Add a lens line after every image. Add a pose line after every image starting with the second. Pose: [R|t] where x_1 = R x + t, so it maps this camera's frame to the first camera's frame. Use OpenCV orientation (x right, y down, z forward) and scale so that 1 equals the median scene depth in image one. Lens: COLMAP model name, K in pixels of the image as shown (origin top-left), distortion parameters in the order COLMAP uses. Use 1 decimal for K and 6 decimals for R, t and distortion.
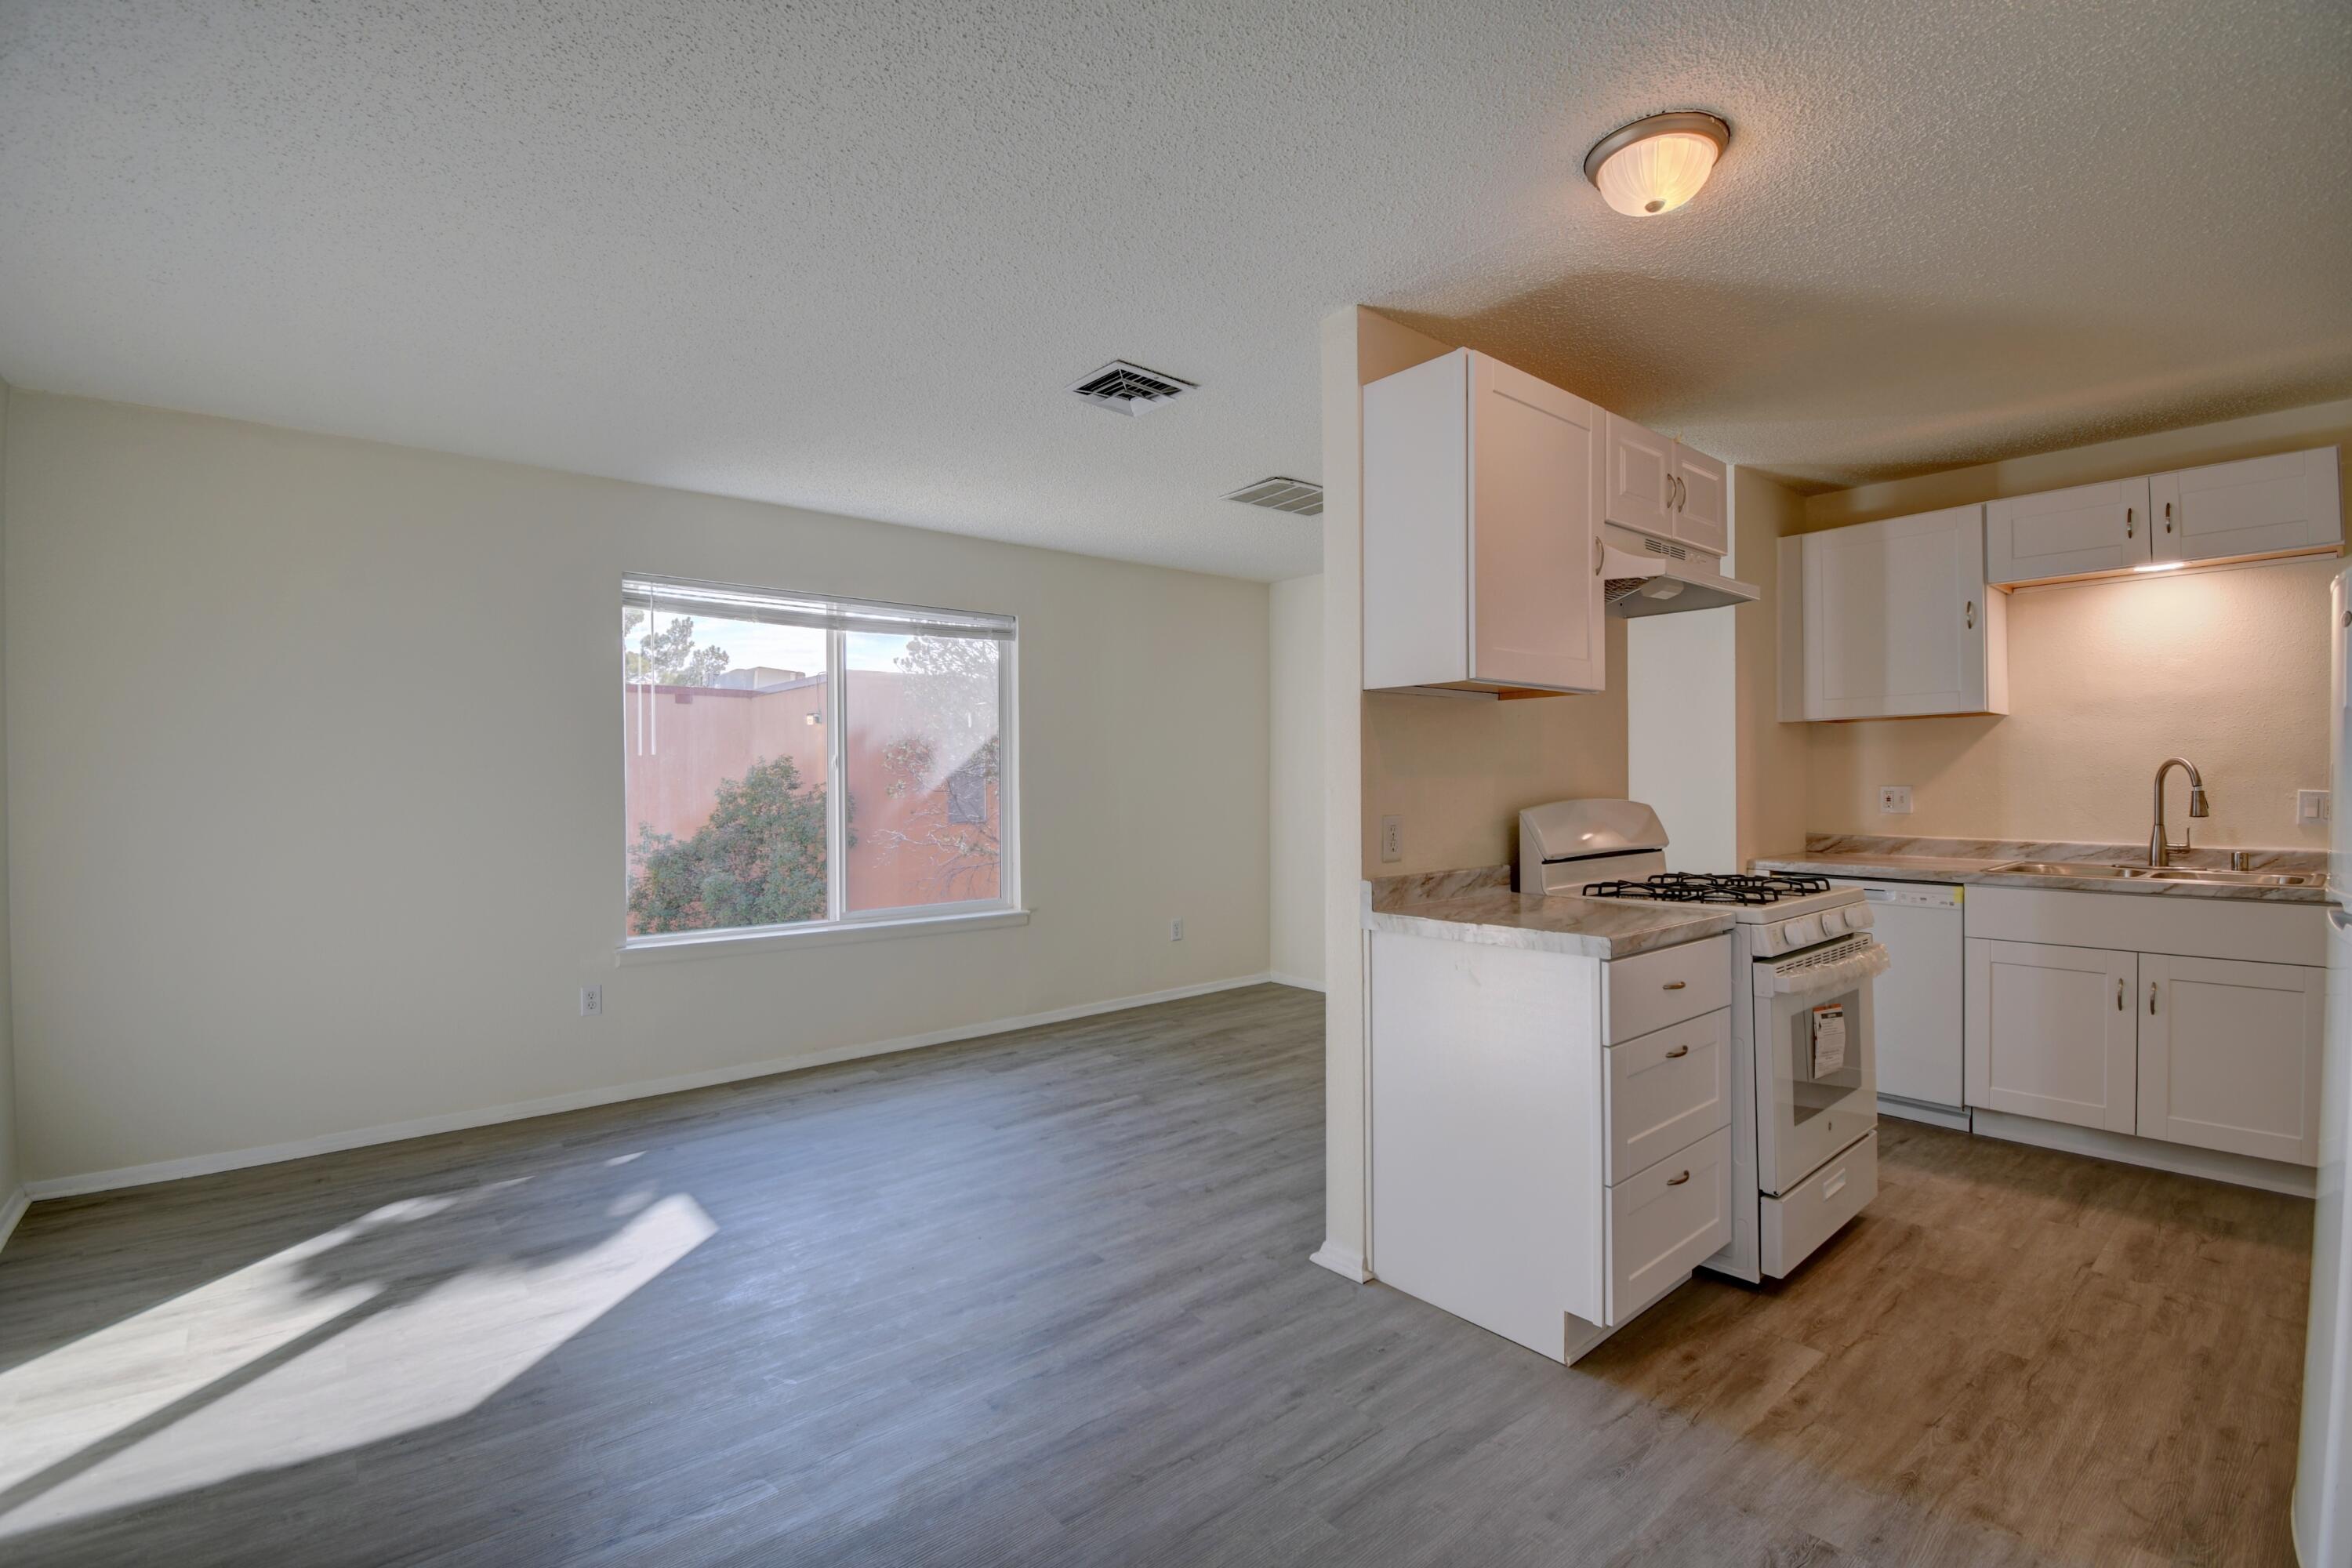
lens RADIAL K [[1039.1, 0, 1181.4], [0, 1039.1, 781.1], [0, 0, 1]] dist [0.013105, -0.018542]
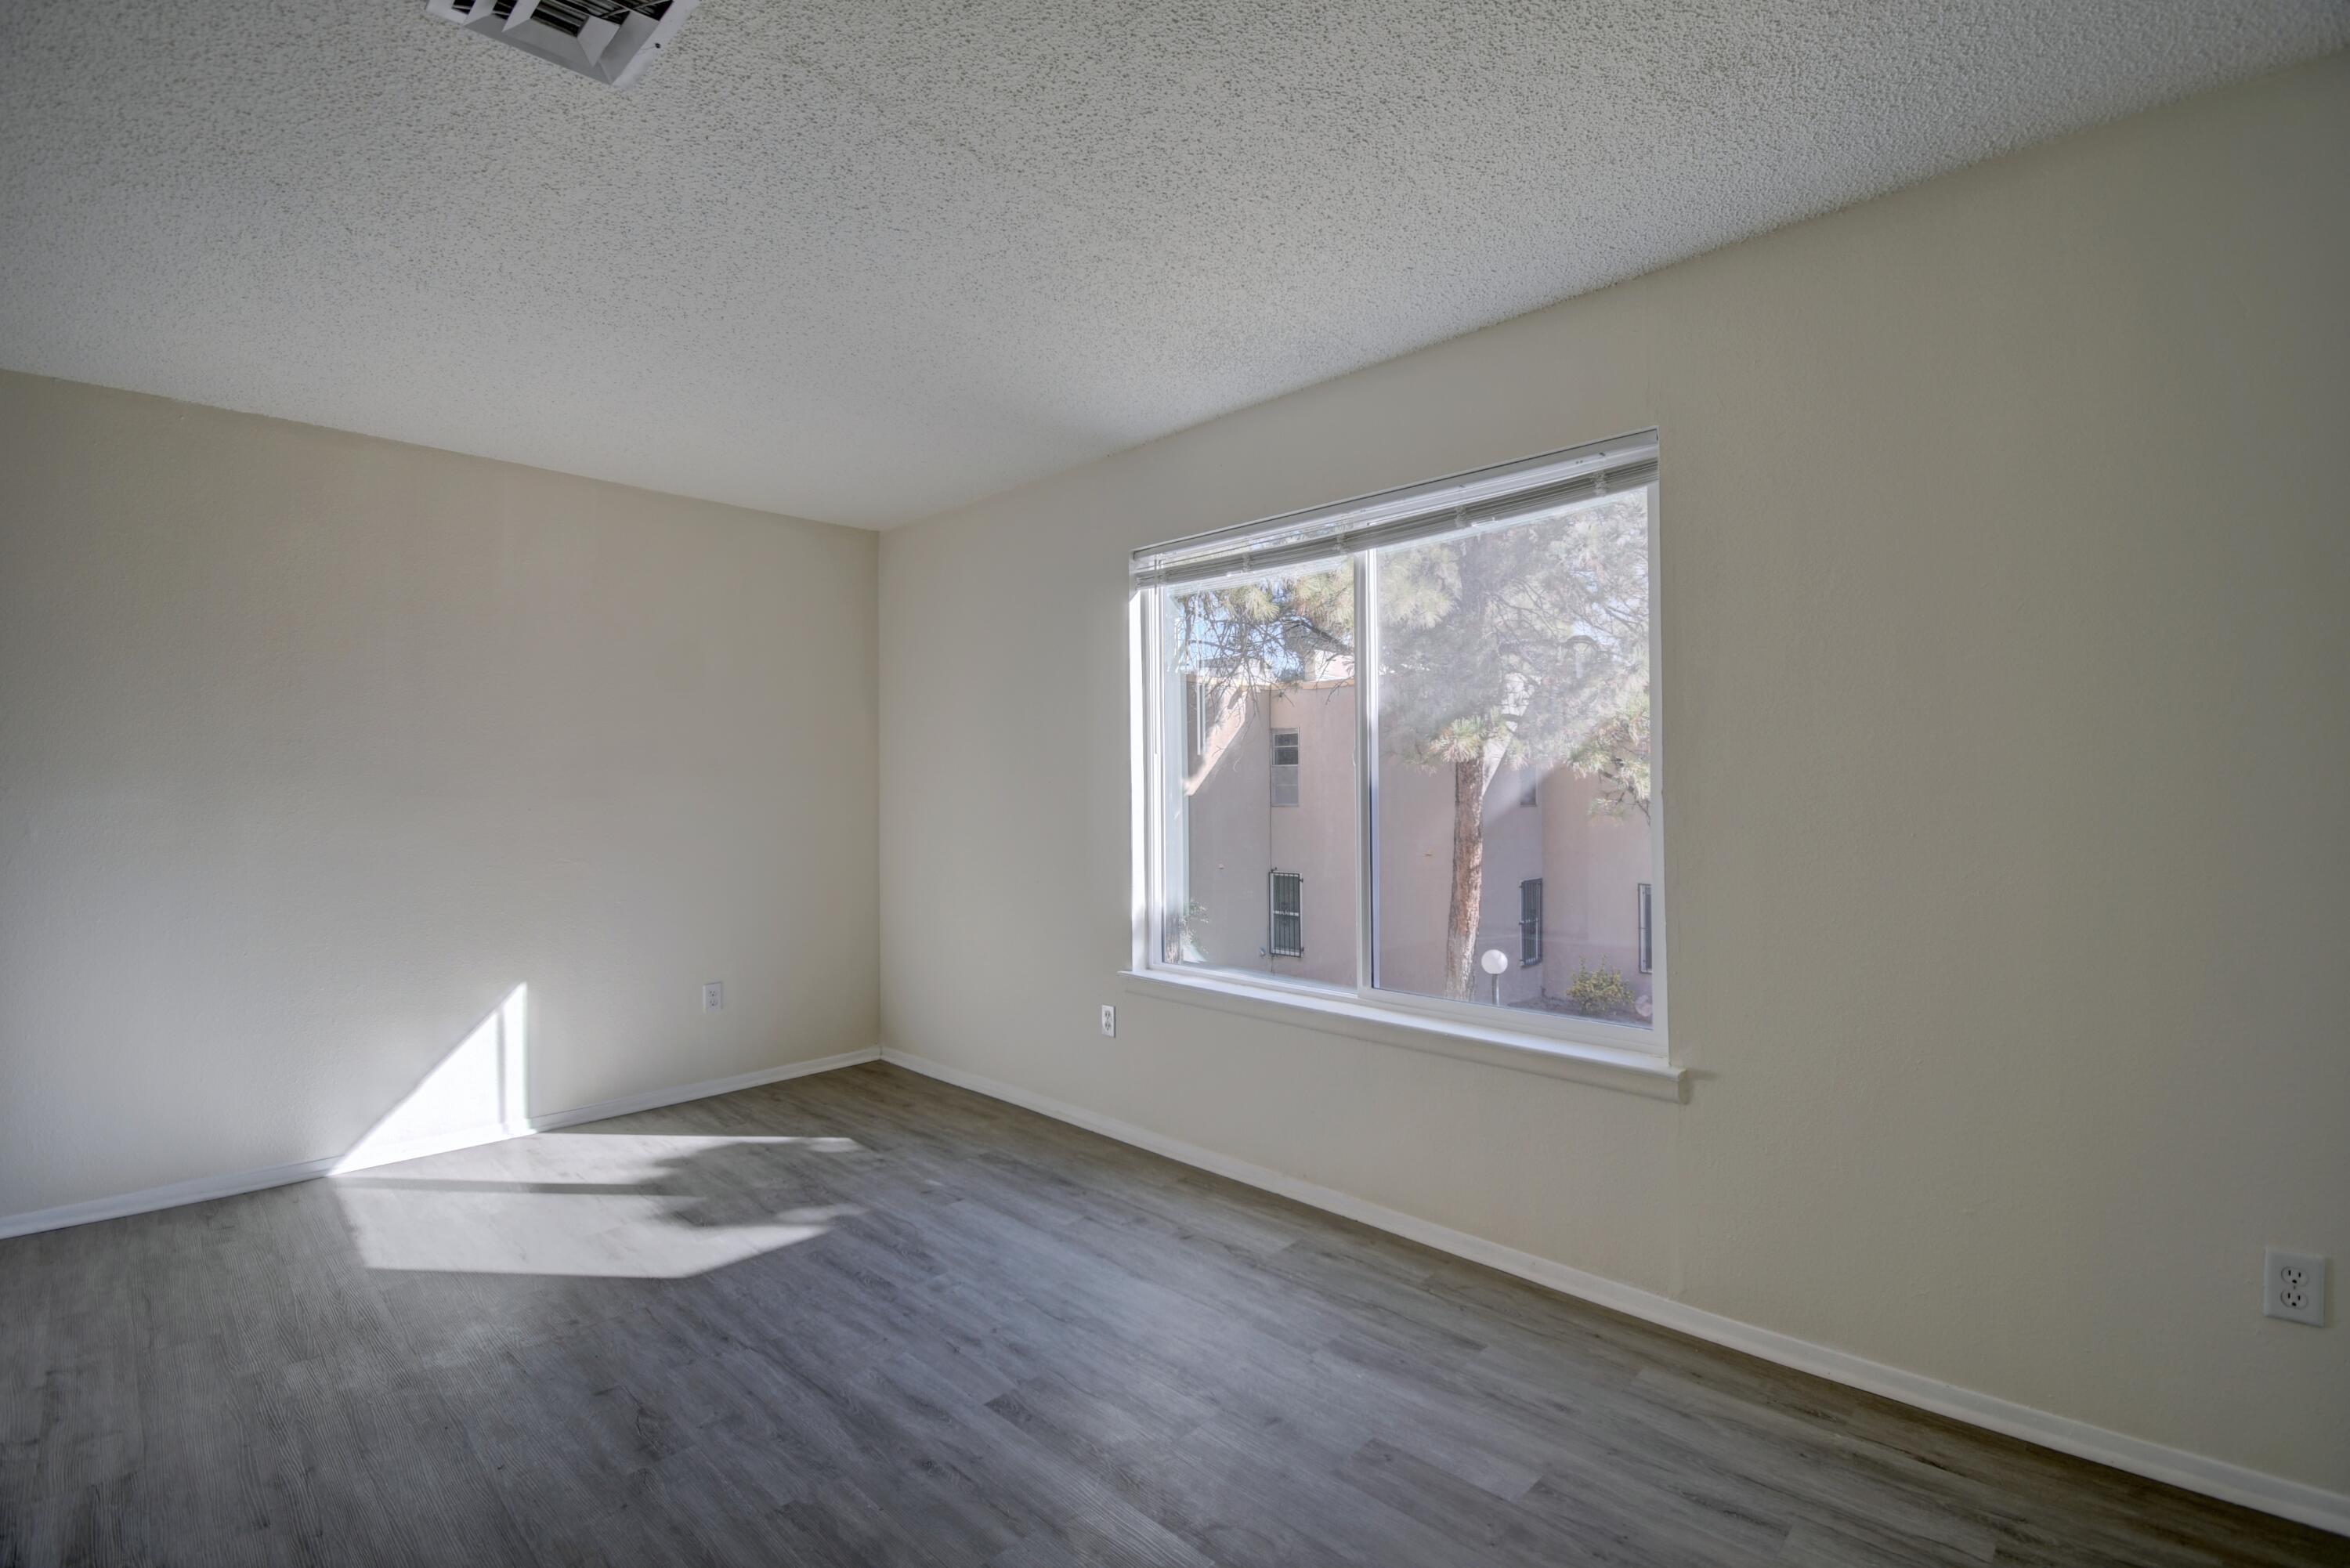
lens RADIAL K [[1038.1, 0, 1180.4], [0, 1038.1, 781.2], [0, 0, 1]] dist [0.013105, -0.018542]
pose [[0.095660, -0.006563, -0.995392, 0.384469], [0.005674, 0.999966, -0.006048, 0.001614], [0.995398, -0.005070, 0.095694, 1.022139]]
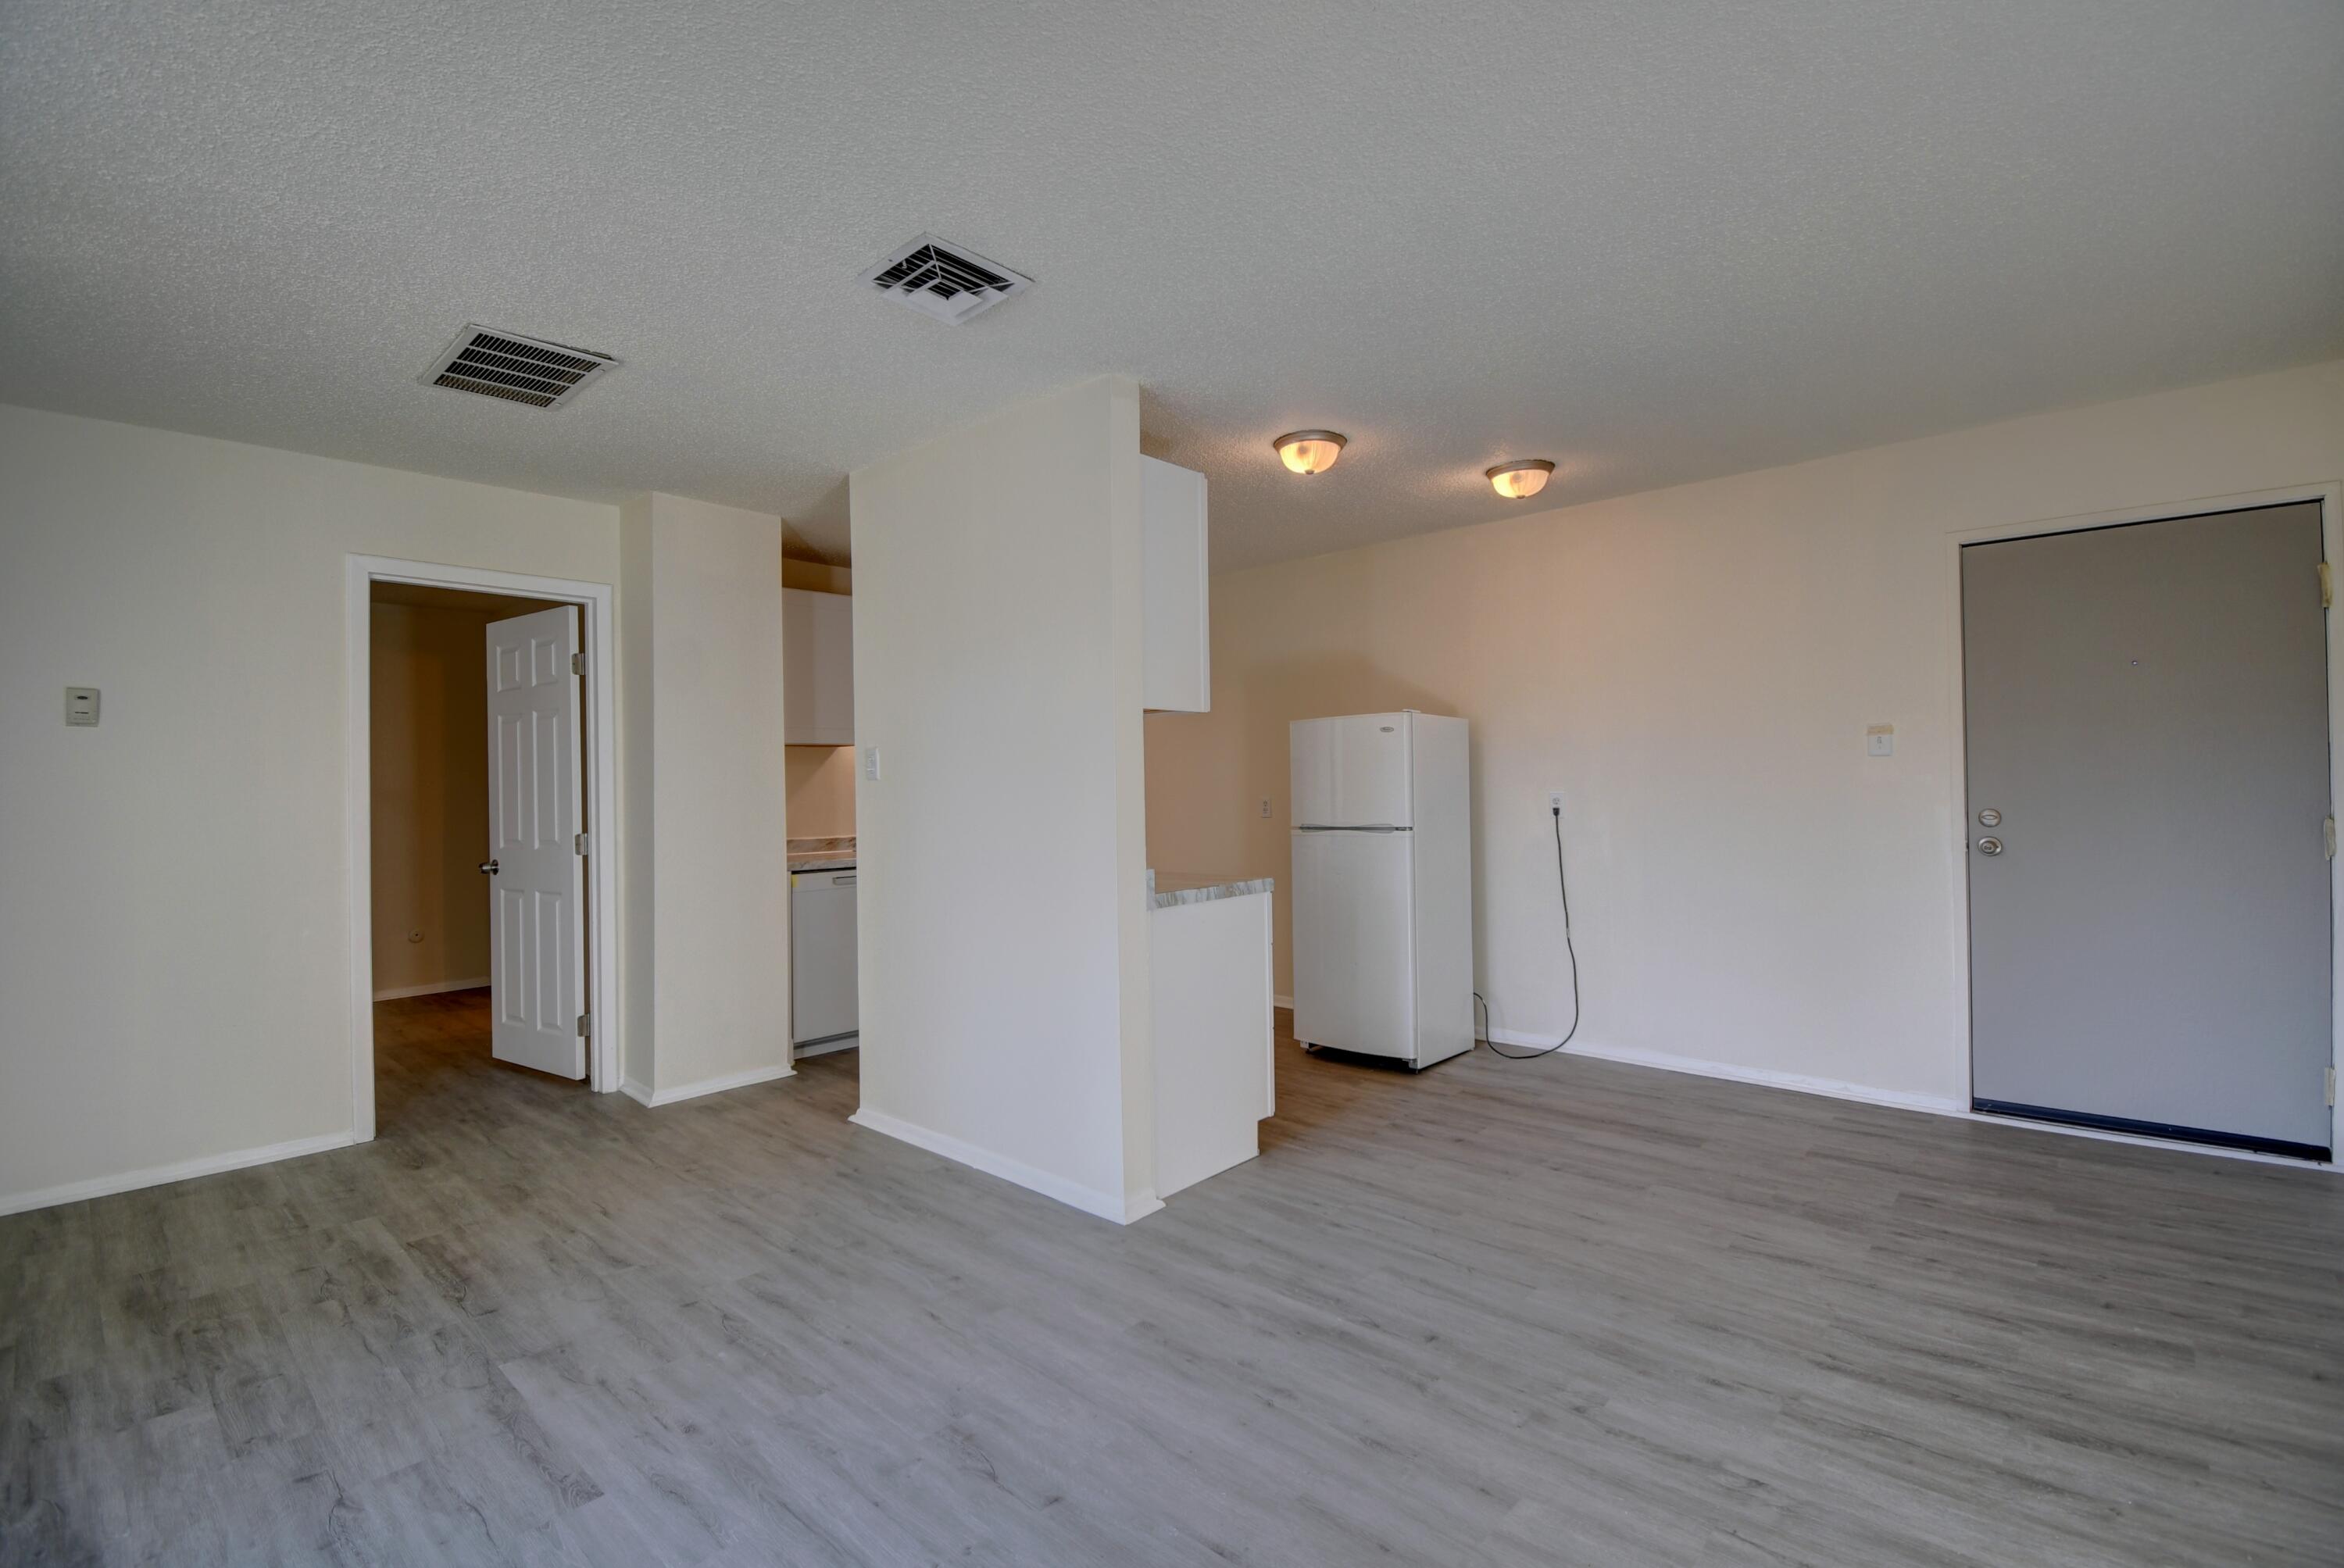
lens RADIAL K [[1035.5, 0, 1177.4], [0, 1035.5, 781.2], [0, 0, 1]] dist [0.013105, -0.018542]
pose [[-0.122829, 0.012371, 0.992351, -0.684274], [0.019366, 0.999762, -0.010067, 0.005228], [-0.992239, 0.017981, -0.123040, 0.760238]]
